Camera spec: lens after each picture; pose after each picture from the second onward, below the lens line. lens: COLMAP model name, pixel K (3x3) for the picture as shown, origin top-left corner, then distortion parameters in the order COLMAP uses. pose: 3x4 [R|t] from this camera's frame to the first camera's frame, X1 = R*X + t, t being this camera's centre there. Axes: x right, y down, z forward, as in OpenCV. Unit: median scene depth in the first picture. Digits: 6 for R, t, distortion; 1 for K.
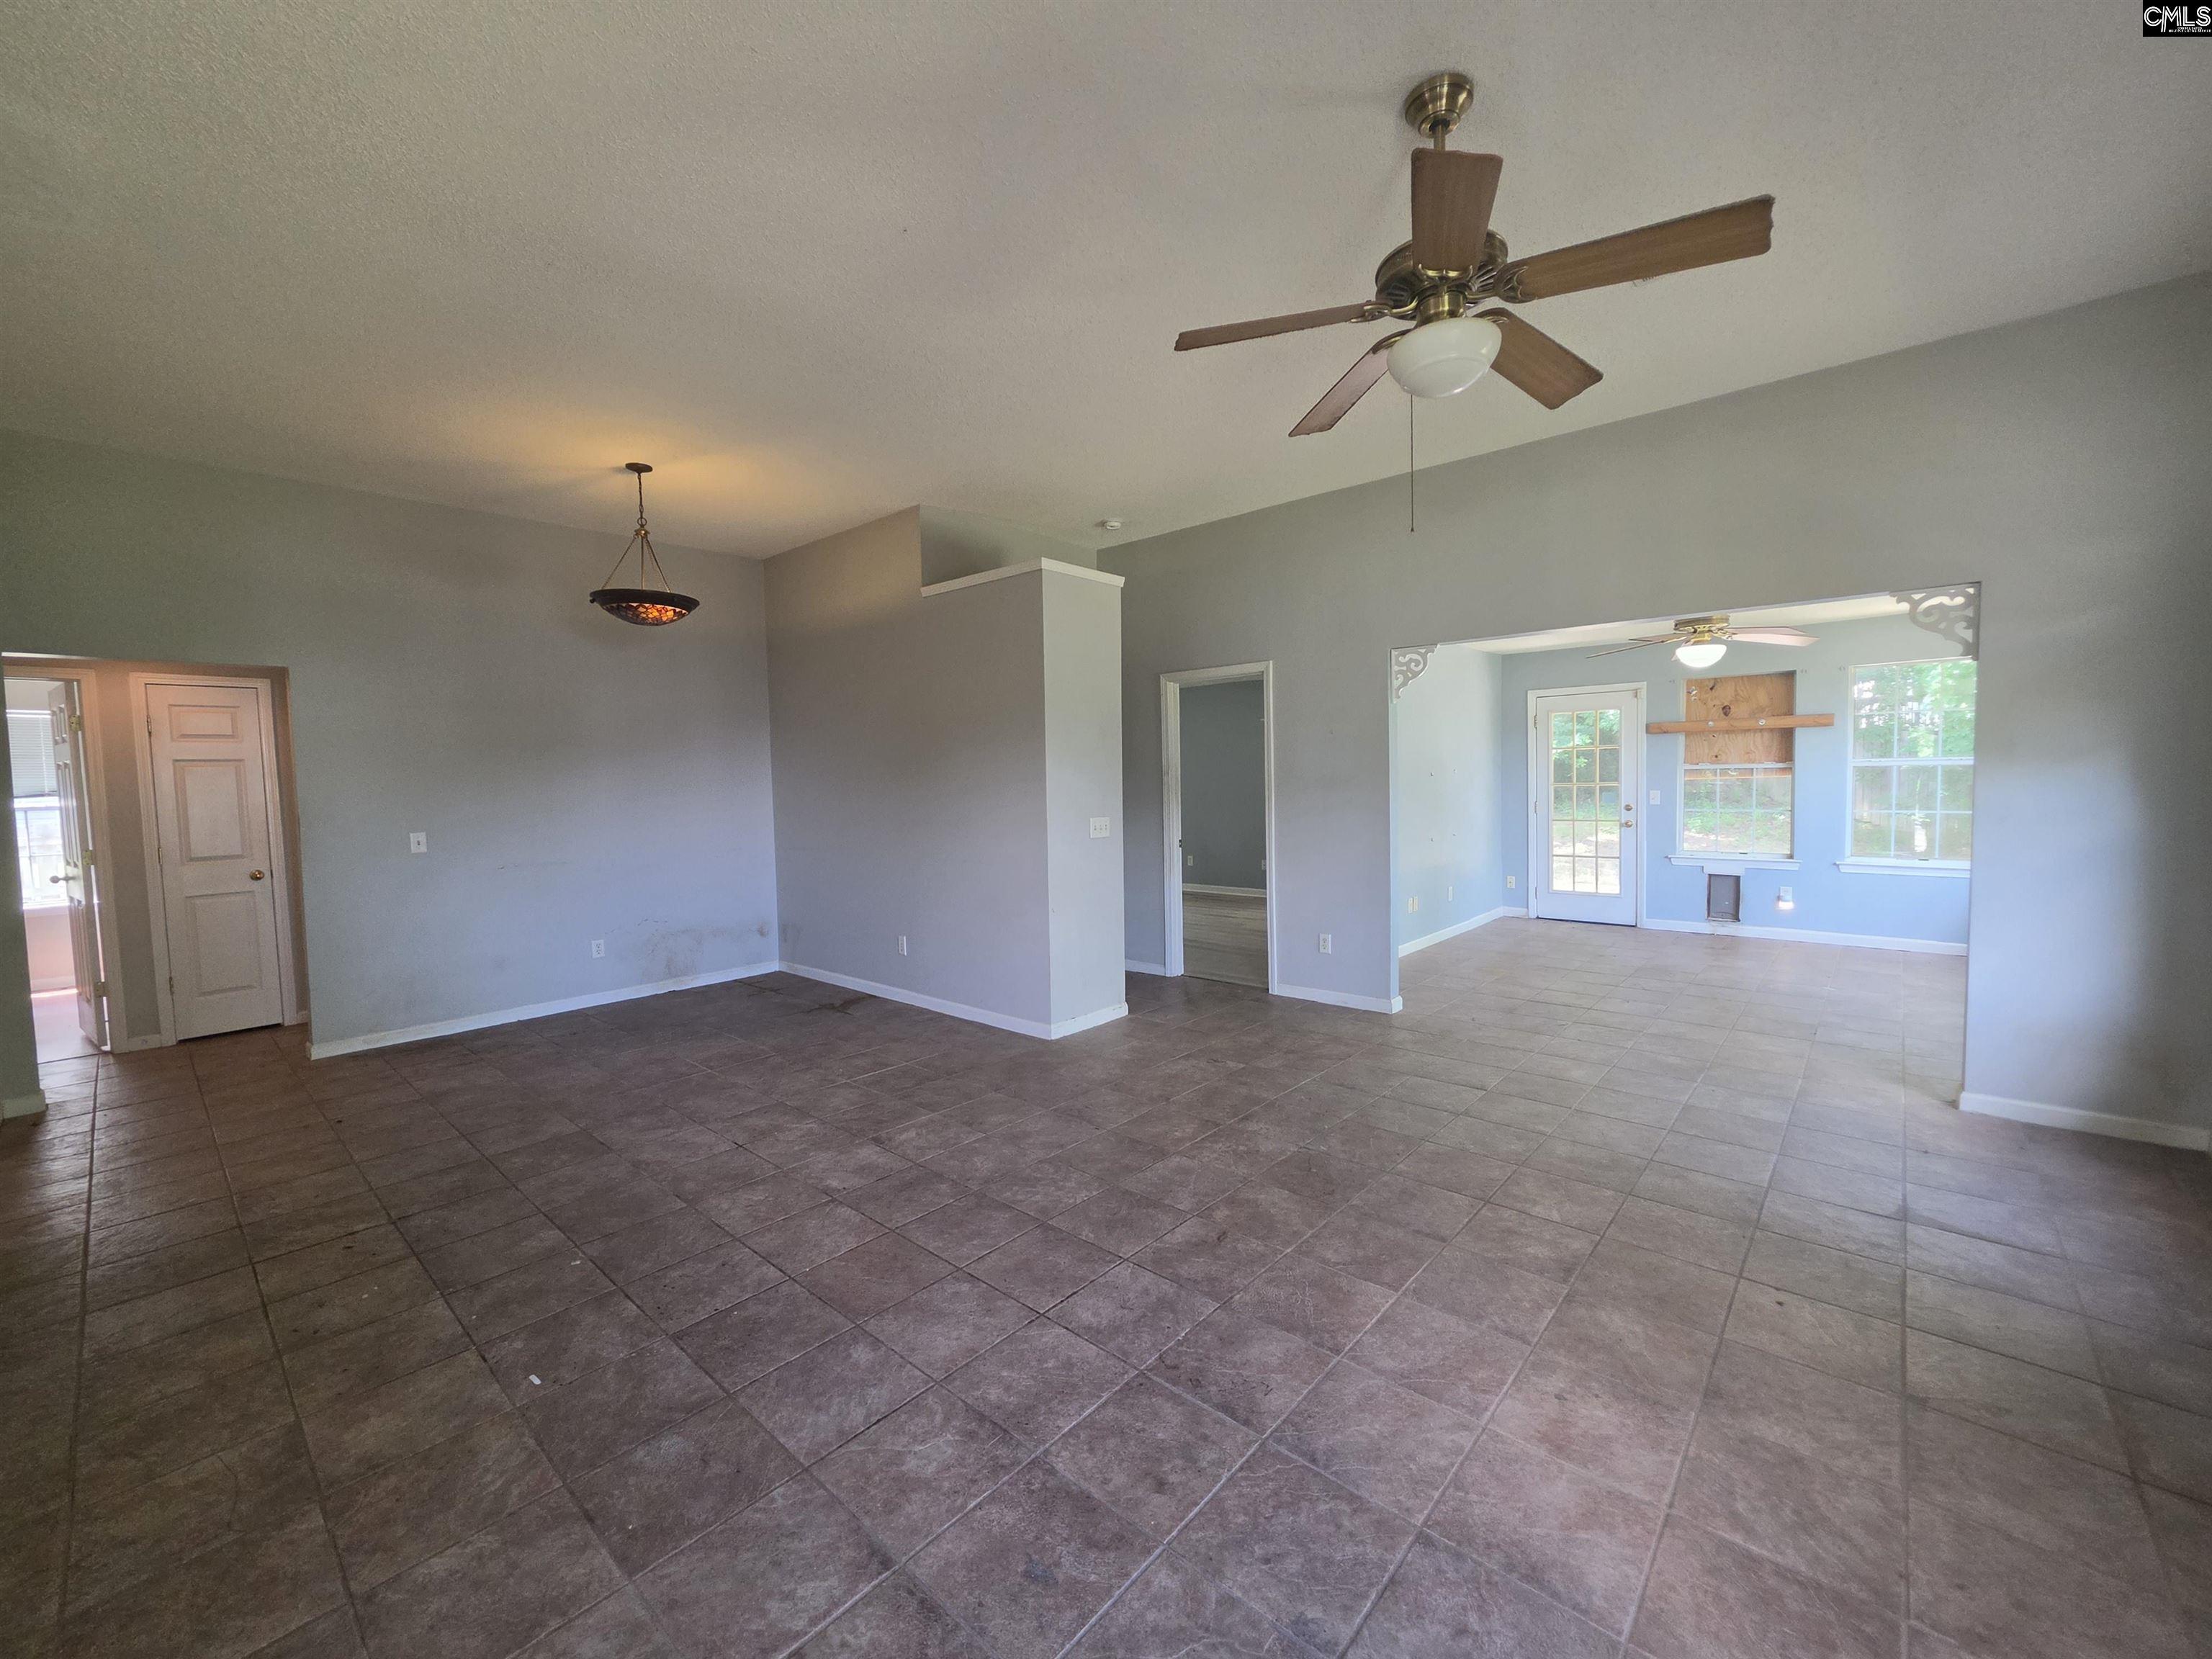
lens RADIAL K [[891.4, 0, 1106.0], [0, 891.4, 829.5], [0, 0, 1]] dist [0.001007, 0.000038]
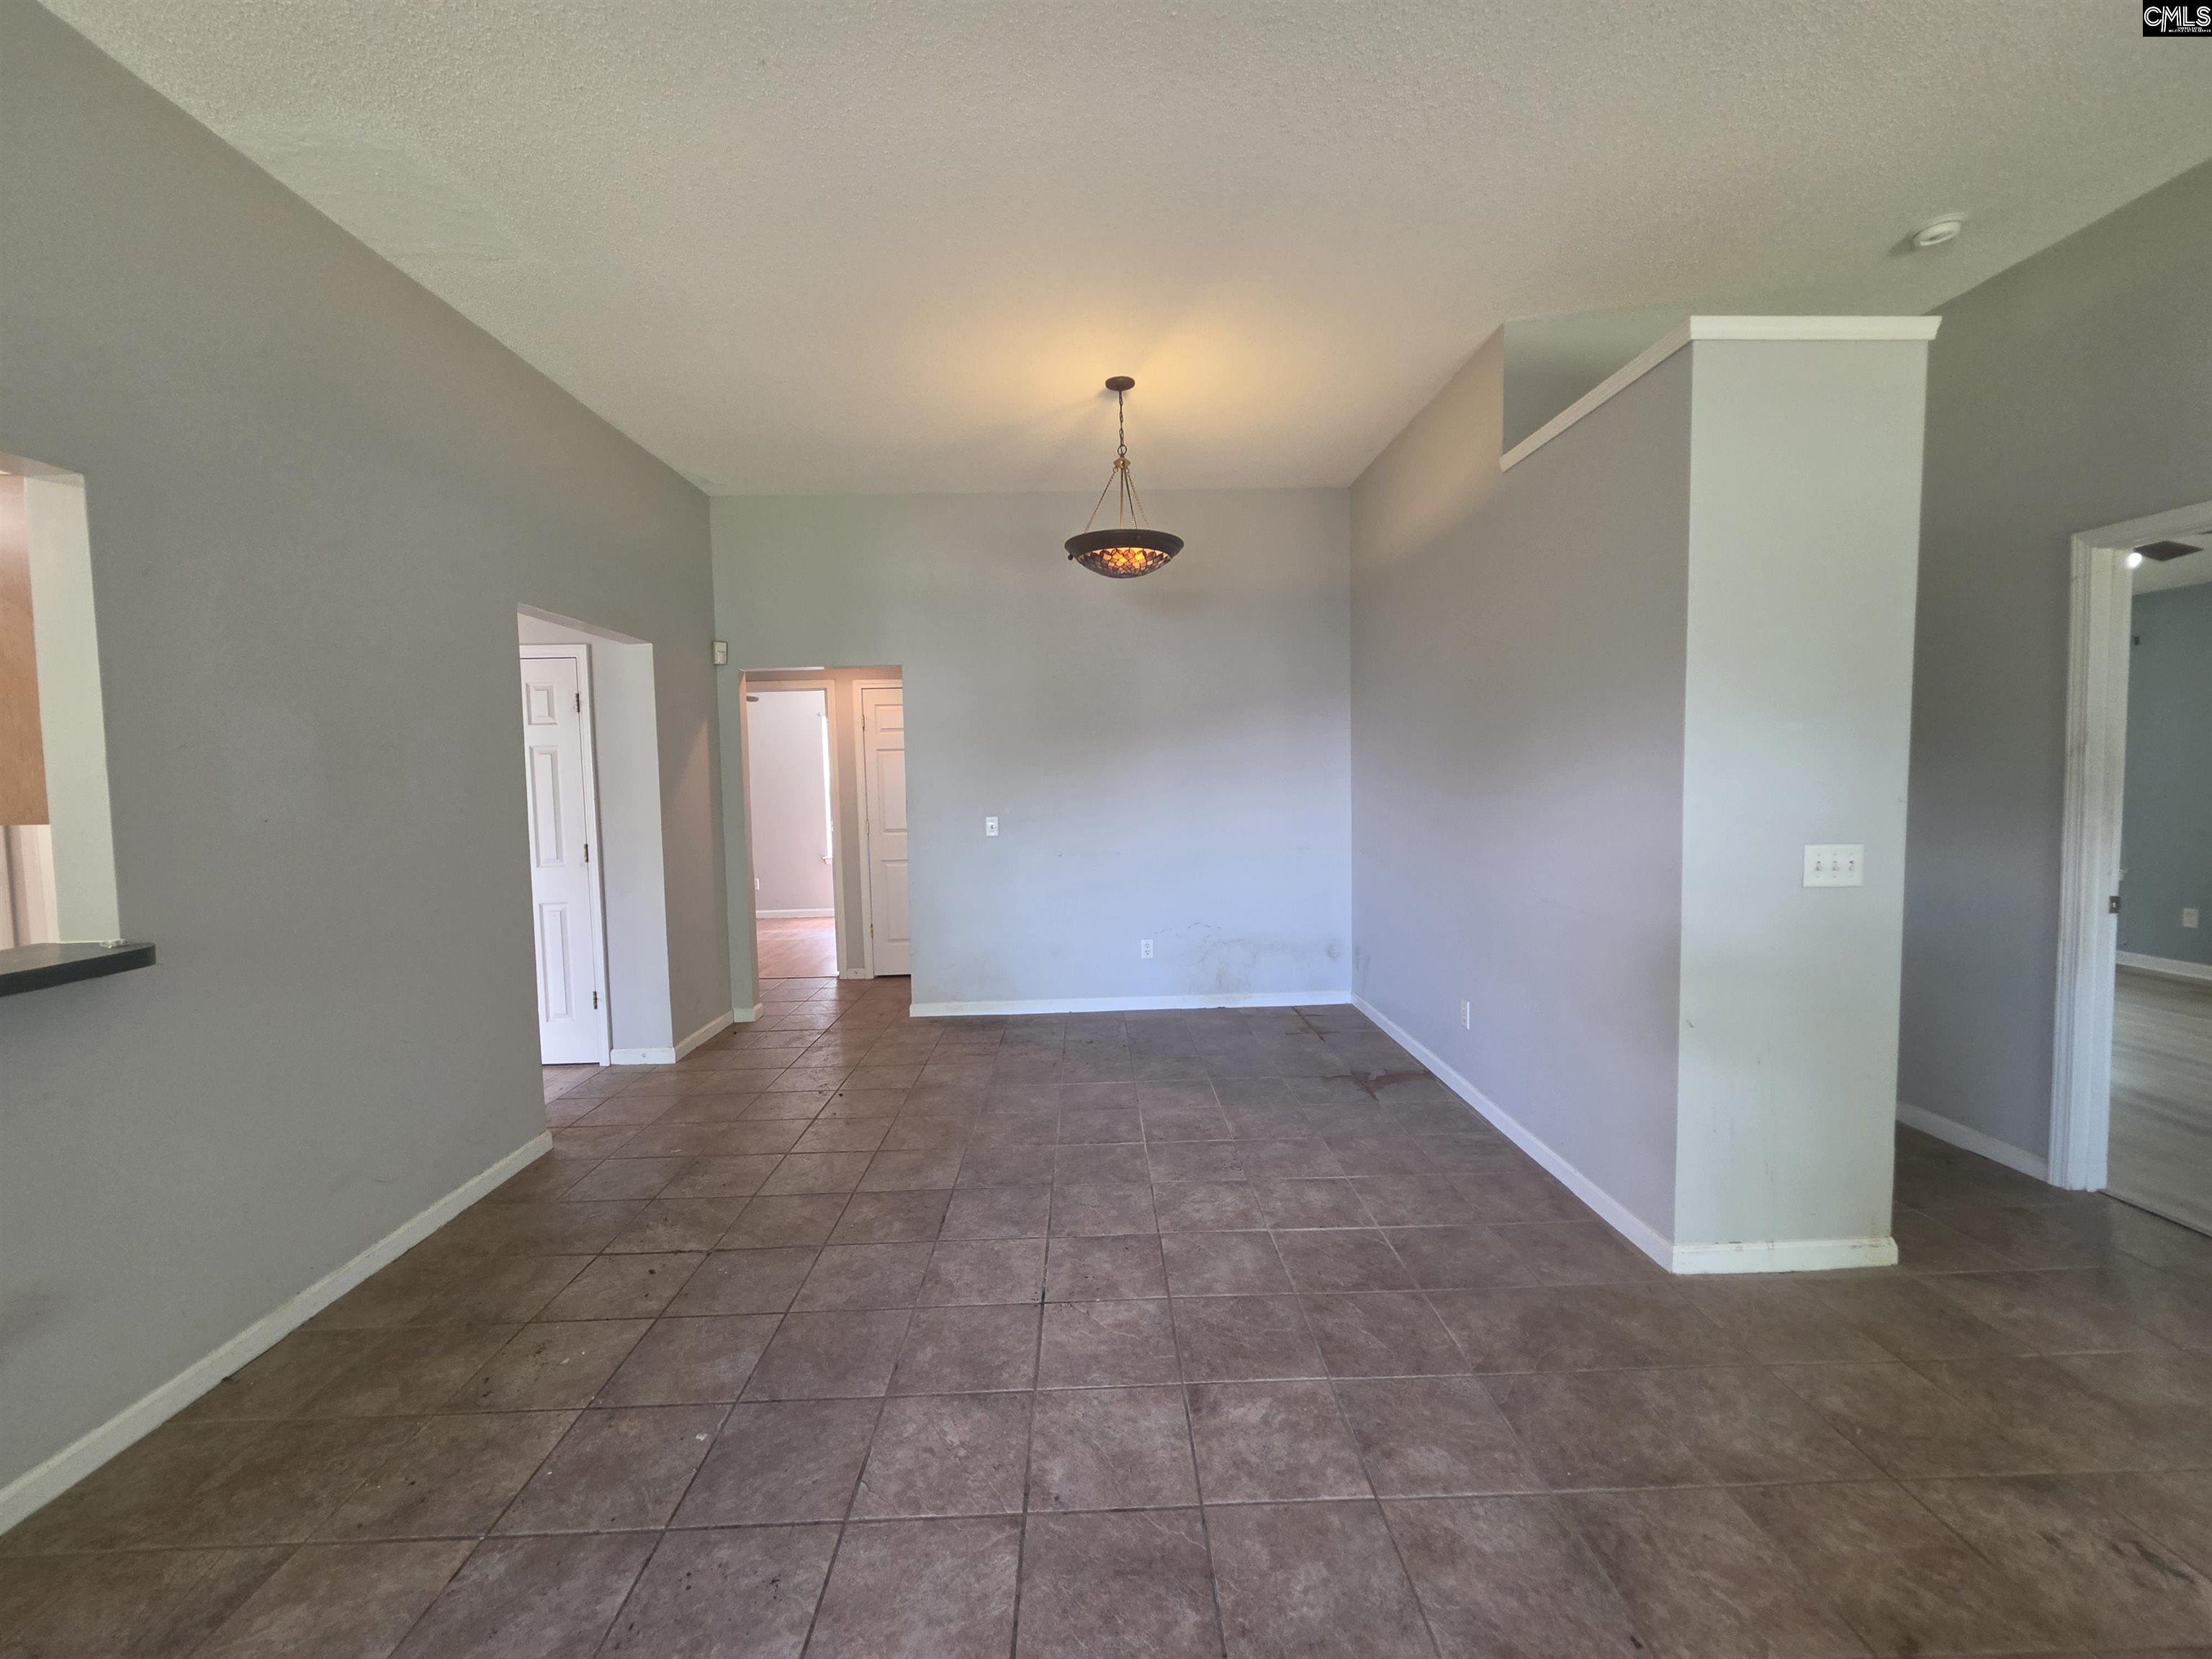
lens RADIAL K [[883.9, 0, 1113.8], [0, 883.9, 823.5], [0, 0, 1]] dist [0.000659, 0.000131]
pose [[0.688219, 0.047136, -0.723971, 0.097095], [-0.037918, 0.998860, 0.028988, -0.033034], [0.724512, 0.007501, 0.689222, 0.546816]]
